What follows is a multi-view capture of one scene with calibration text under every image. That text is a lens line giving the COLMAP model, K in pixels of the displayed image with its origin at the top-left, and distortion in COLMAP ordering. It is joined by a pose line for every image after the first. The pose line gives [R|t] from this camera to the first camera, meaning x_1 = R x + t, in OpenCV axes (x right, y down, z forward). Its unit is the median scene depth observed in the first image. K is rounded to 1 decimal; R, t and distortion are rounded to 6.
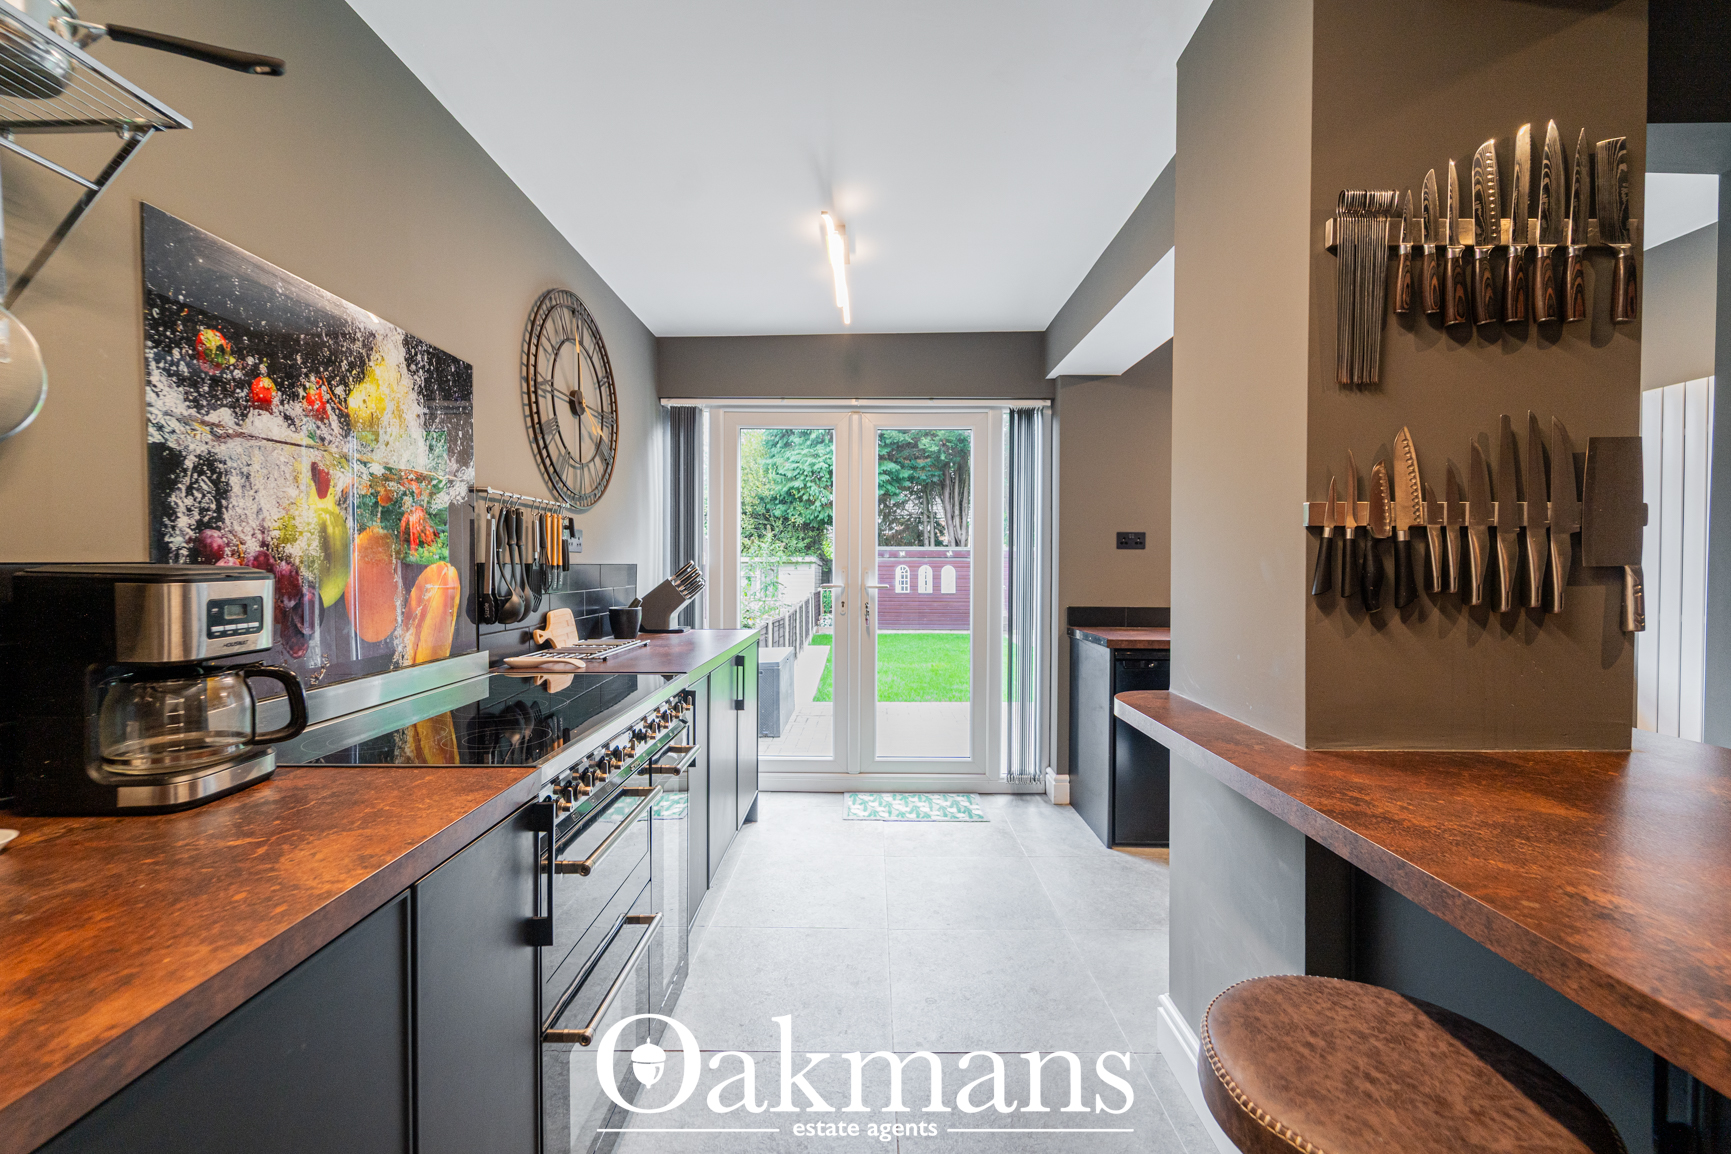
lens RADIAL K [[704.3, 0, 868.9], [0, 704.3, 578.3], [0, 0, 1]] dist [0.005087, -0.003429]
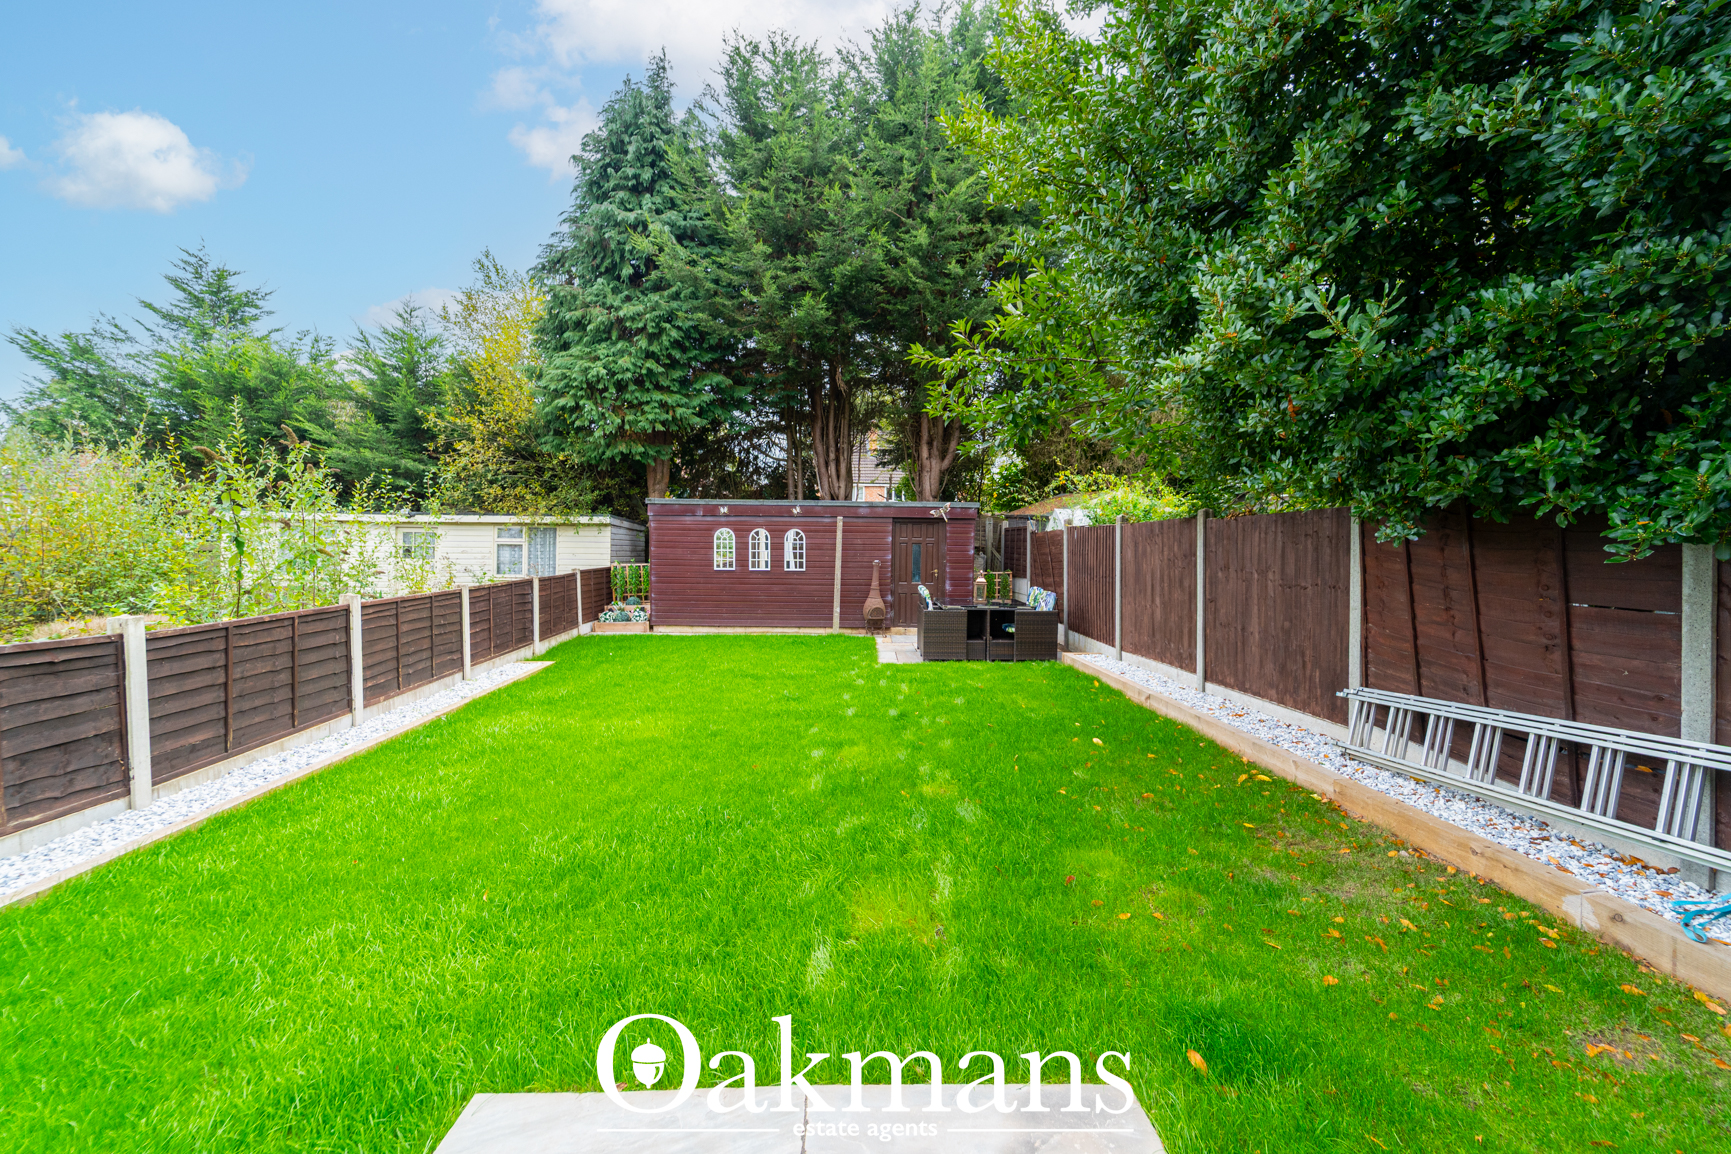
lens RADIAL K [[704.3, 0, 868.8], [0, 704.3, 574.1], [0, 0, 1]] dist [0.005087, -0.003429]
pose [[0.998499, 0.001089, 0.054766, 0.960756], [-0.002660, 0.999587, 0.028621, 0.033088], [-0.054712, -0.028723, 0.998089, 2.269298]]
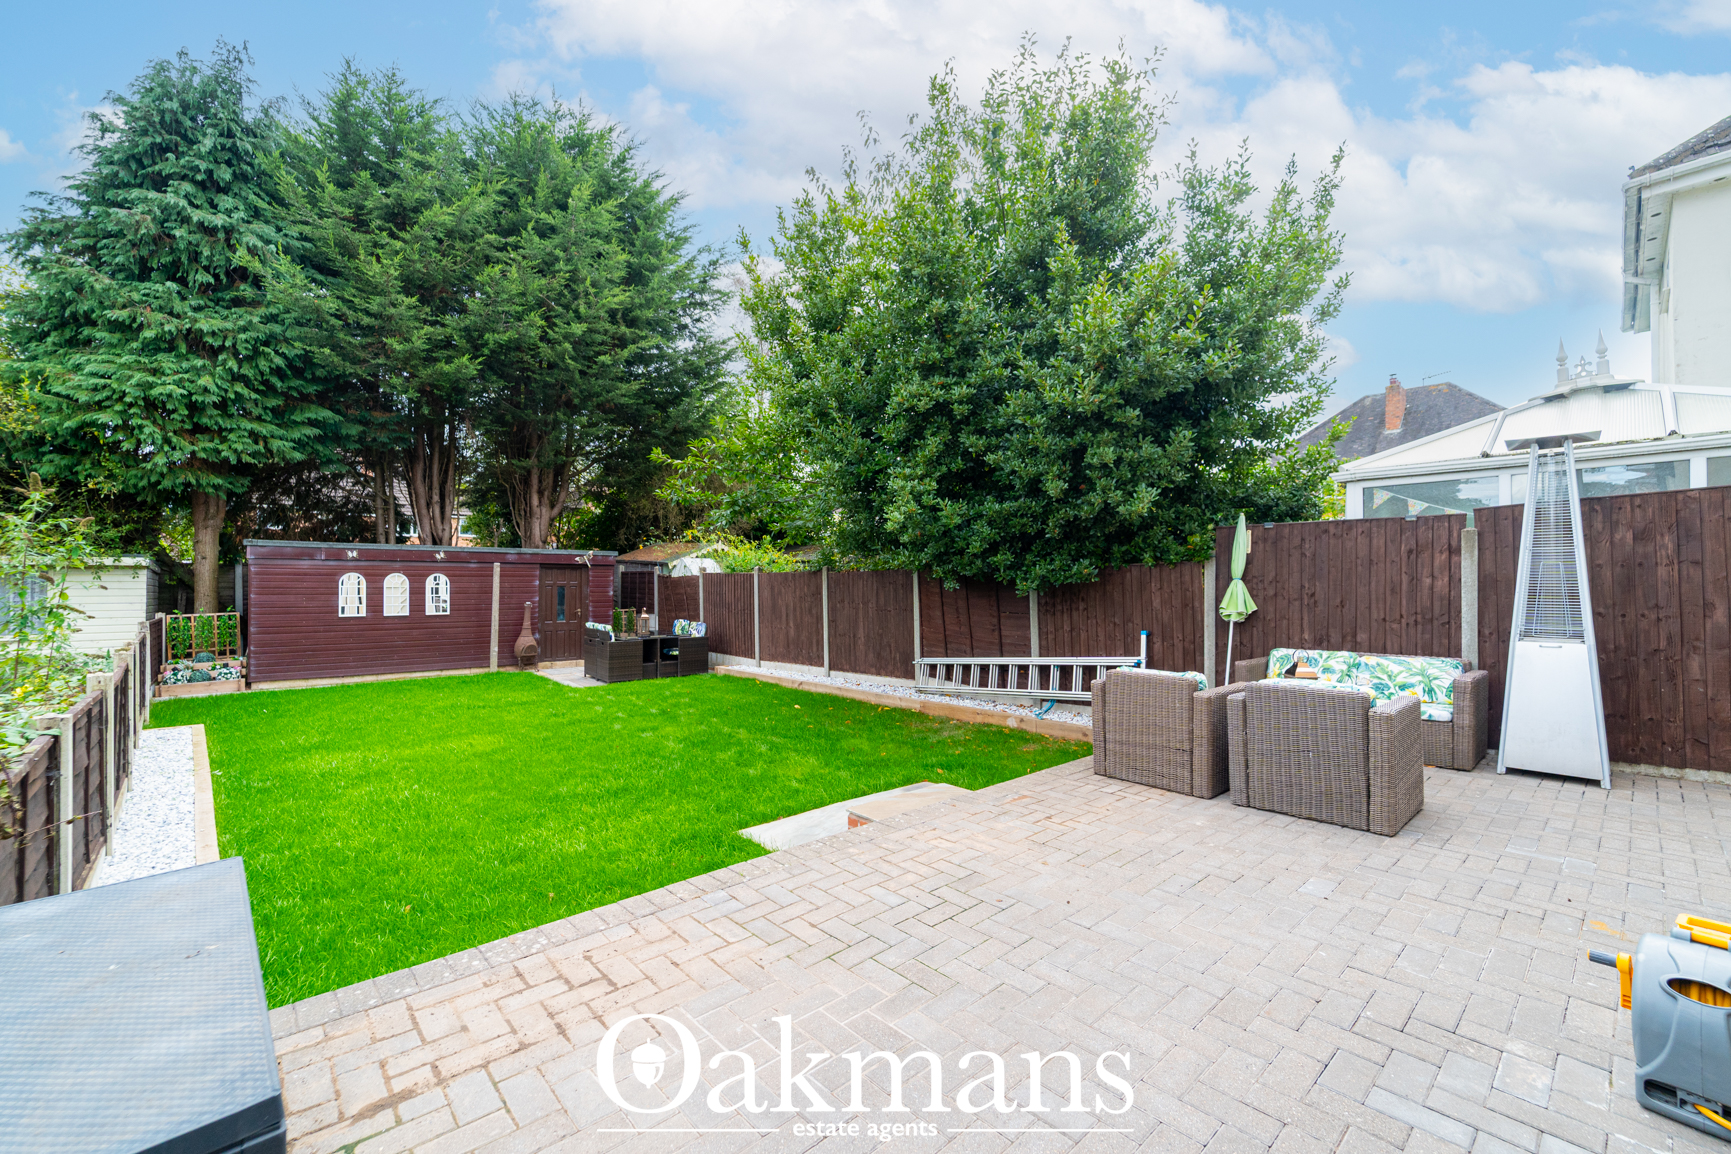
lens RADIAL K [[704.3, 0, 871.3], [0, 704.3, 575.7], [0, 0, 1]] dist [0.005087, -0.003429]
pose [[0.731988, 0.001455, 0.681316, -0.277551], [0.012407, 0.999803, -0.015465, -0.004022], [-0.681205, 0.019773, 0.731826, 1.530594]]
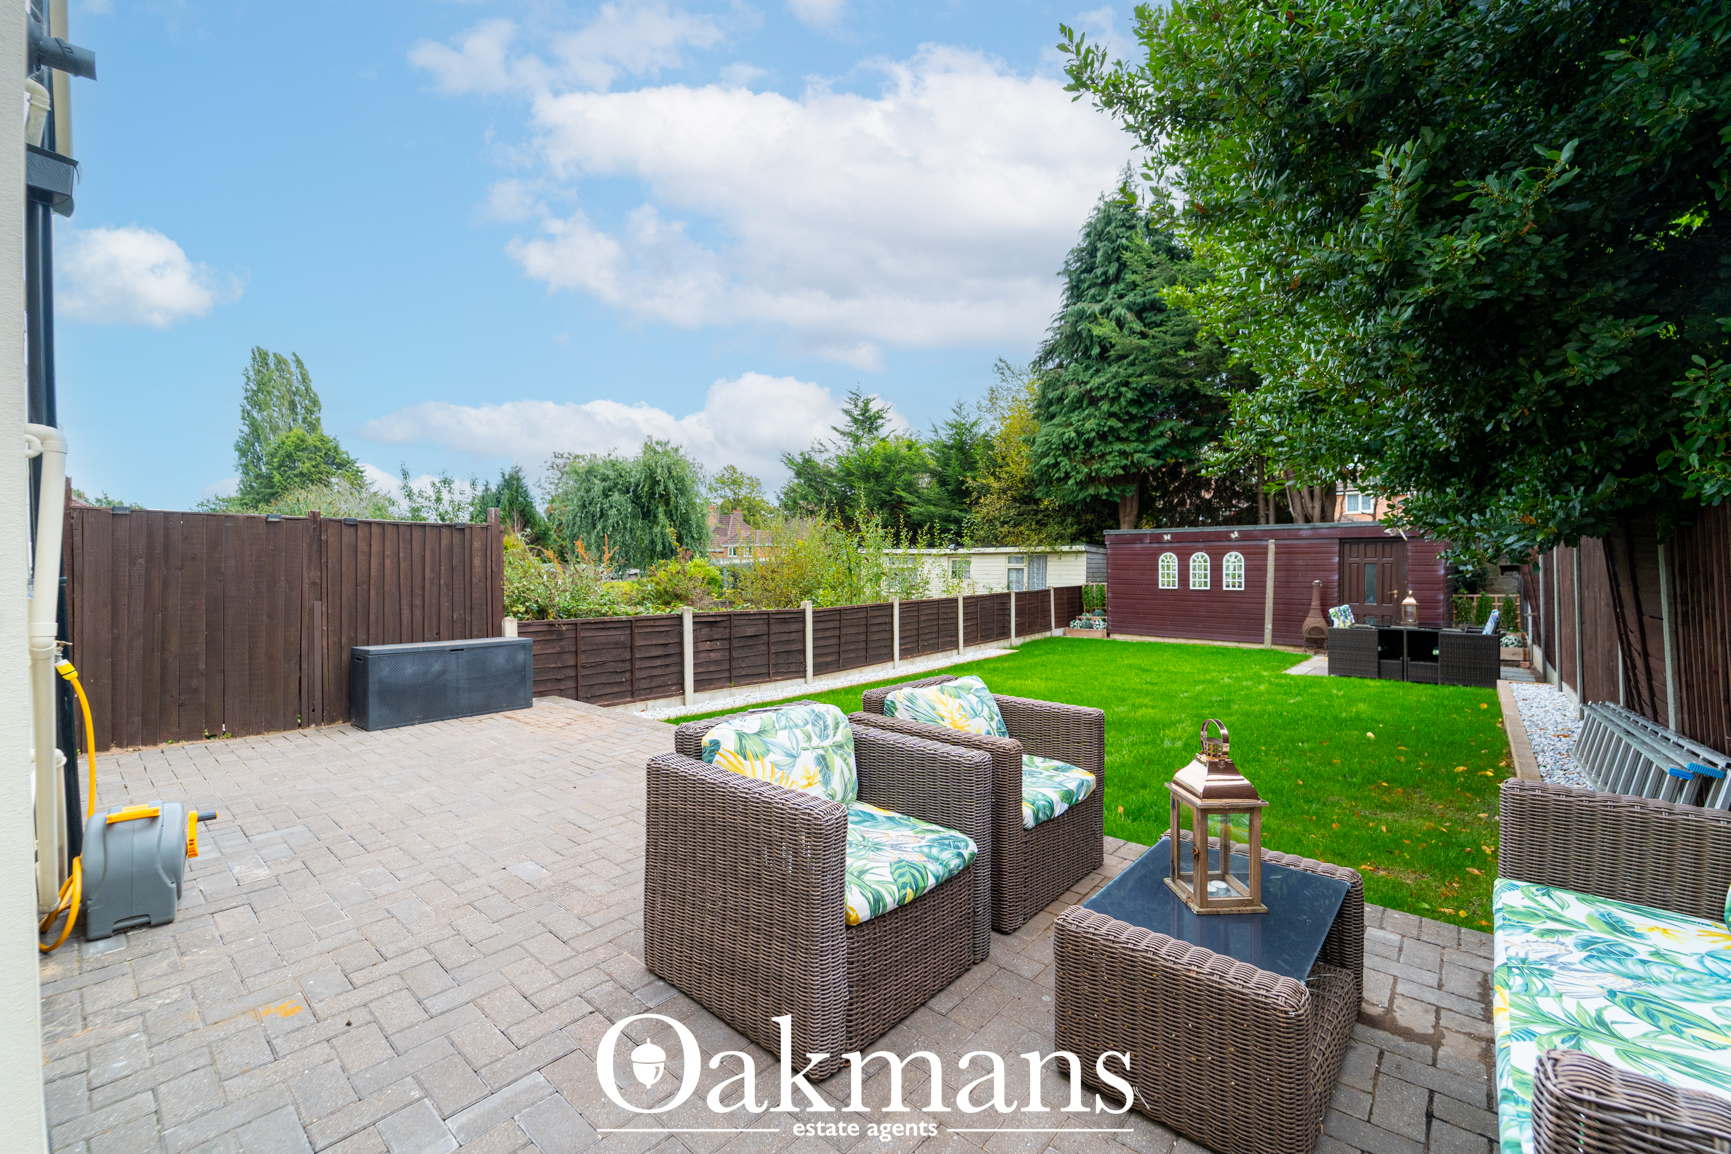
lens RADIAL K [[704.3, 0, 872.3], [0, 704.3, 571.4], [0, 0, 1]] dist [0.005087, -0.003429]
pose [[0.765635, -0.003262, -0.643267, 1.936361], [0.000024, 0.999987, -0.005042, 0.036401], [0.643276, 0.003845, 0.765625, 1.406058]]
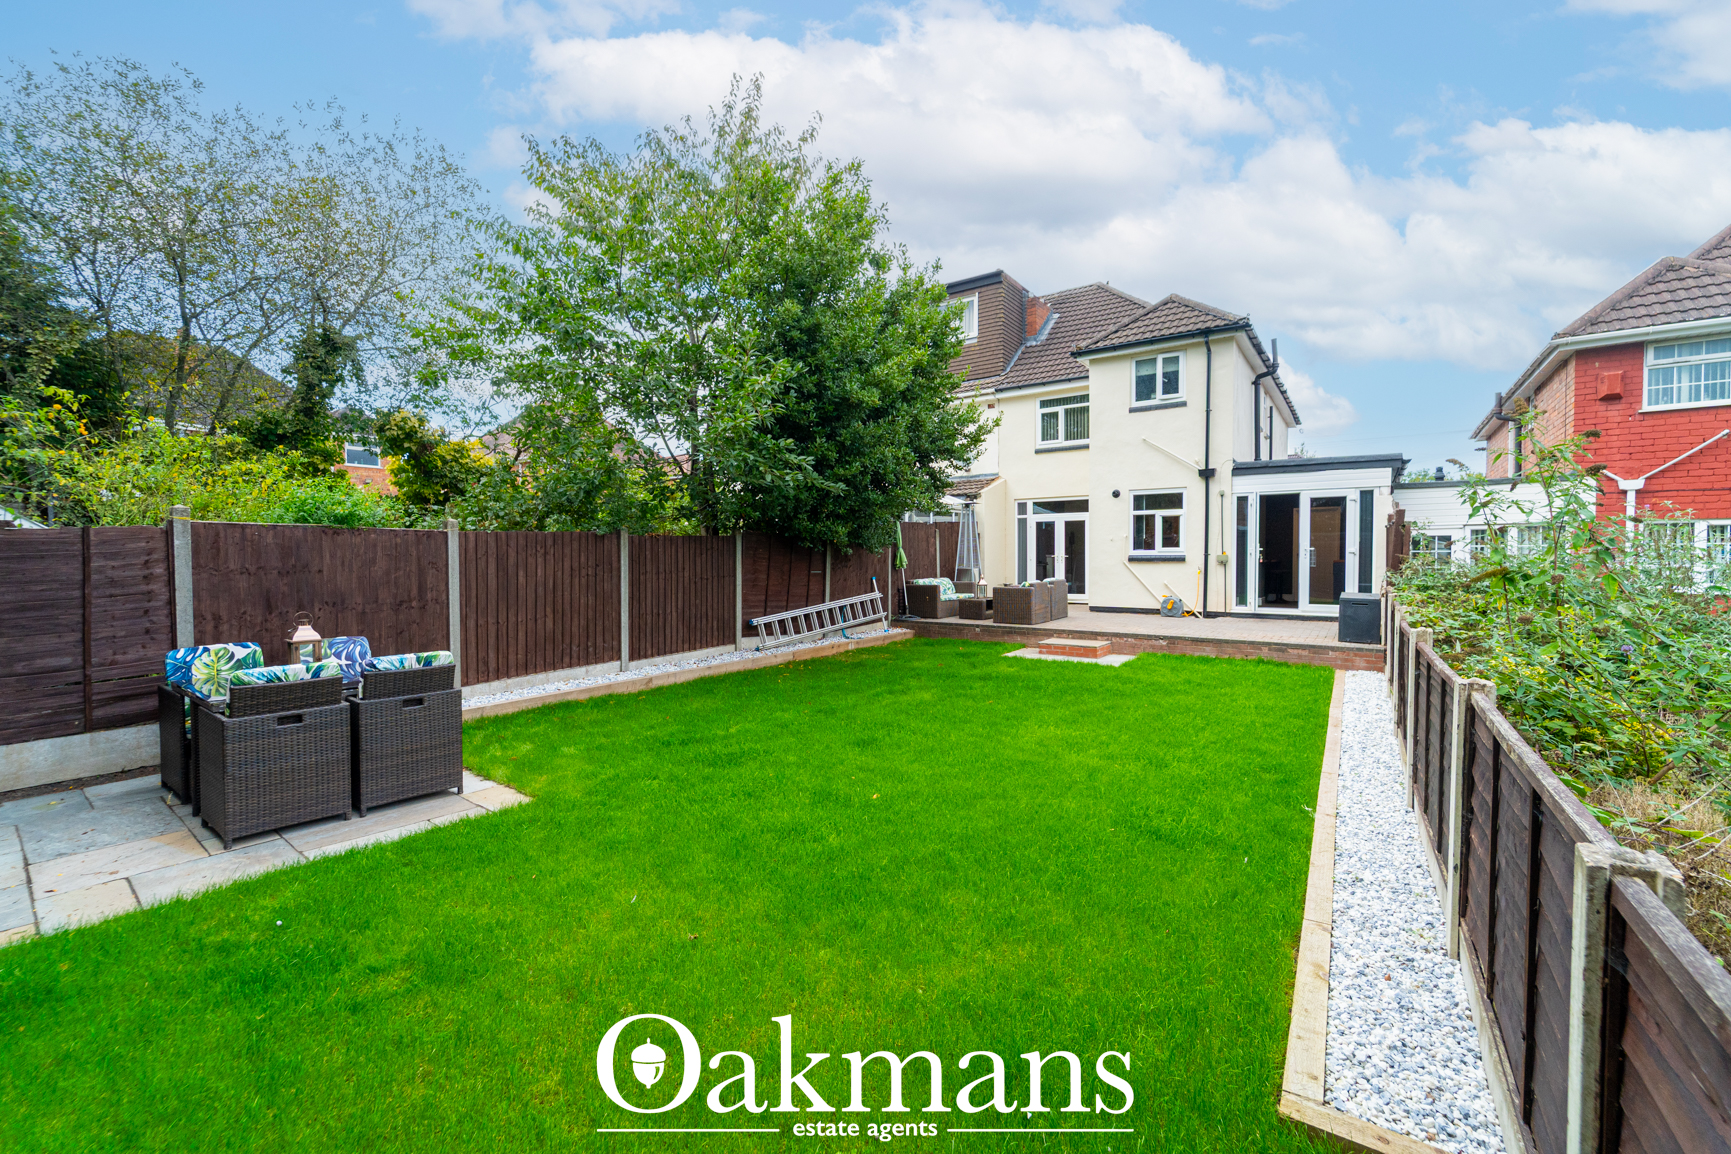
lens RADIAL K [[704.3, 0, 865.3], [0, 704.3, 569.7], [0, 0, 1]] dist [0.005087, -0.003429]
pose [[-0.812471, -0.014981, 0.582809, -0.359087], [0.007007, 0.999347, 0.035456, -0.039530], [-0.582959, 0.032891, -0.811835, 6.379837]]
